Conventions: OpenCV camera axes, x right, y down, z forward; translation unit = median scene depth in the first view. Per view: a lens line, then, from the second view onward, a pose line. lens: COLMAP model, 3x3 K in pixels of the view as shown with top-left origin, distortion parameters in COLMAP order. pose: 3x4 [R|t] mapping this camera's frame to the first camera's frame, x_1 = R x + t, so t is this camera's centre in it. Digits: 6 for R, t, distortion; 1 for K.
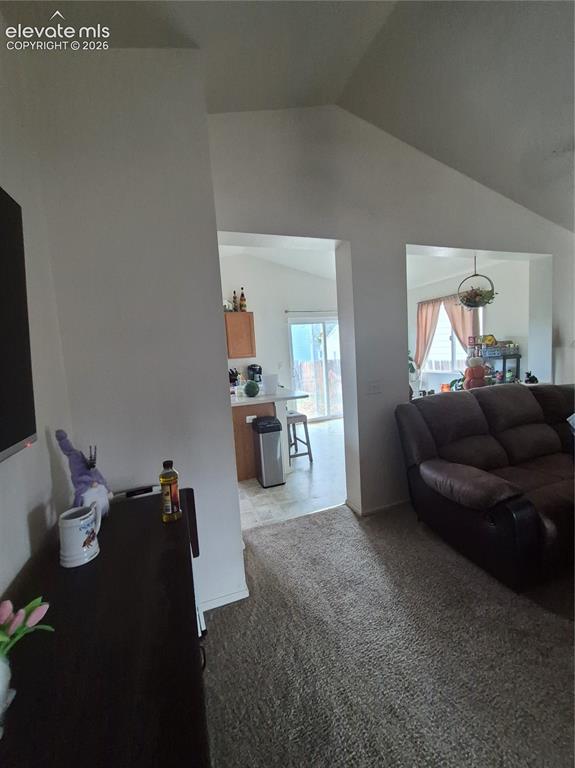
lens RADIAL K [[300.6, 0, 283.2], [0, 300.6, 382.4], [0, 0, 1]] dist [0.000907, -0.000746]
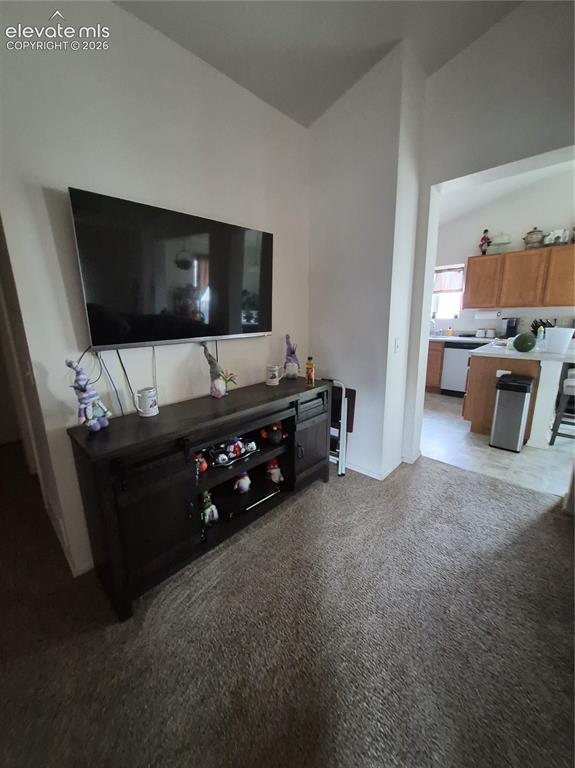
lens RADIAL K [[300.6, 0, 284.4], [0, 300.6, 381.0], [0, 0, 1]] dist [0.000907, -0.000746]
pose [[0.450326, 0.250482, -0.857010, 0.330786], [-0.097044, 0.967888, 0.231896, -0.004475], [0.887575, -0.021261, 0.460173, -0.009583]]
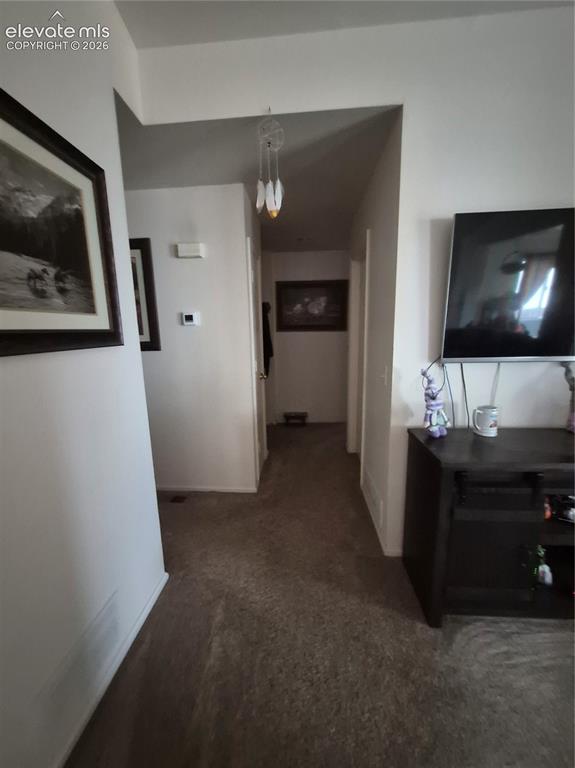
lens RADIAL K [[300.6, 0, 279.3], [0, 300.6, 382.6], [0, 0, 1]] dist [0.000907, -0.000746]
pose [[-0.395199, 0.229542, -0.889454, 0.340004], [-0.044262, 0.962393, 0.268032, -0.002704], [0.917528, 0.145295, -0.370177, -0.094282]]
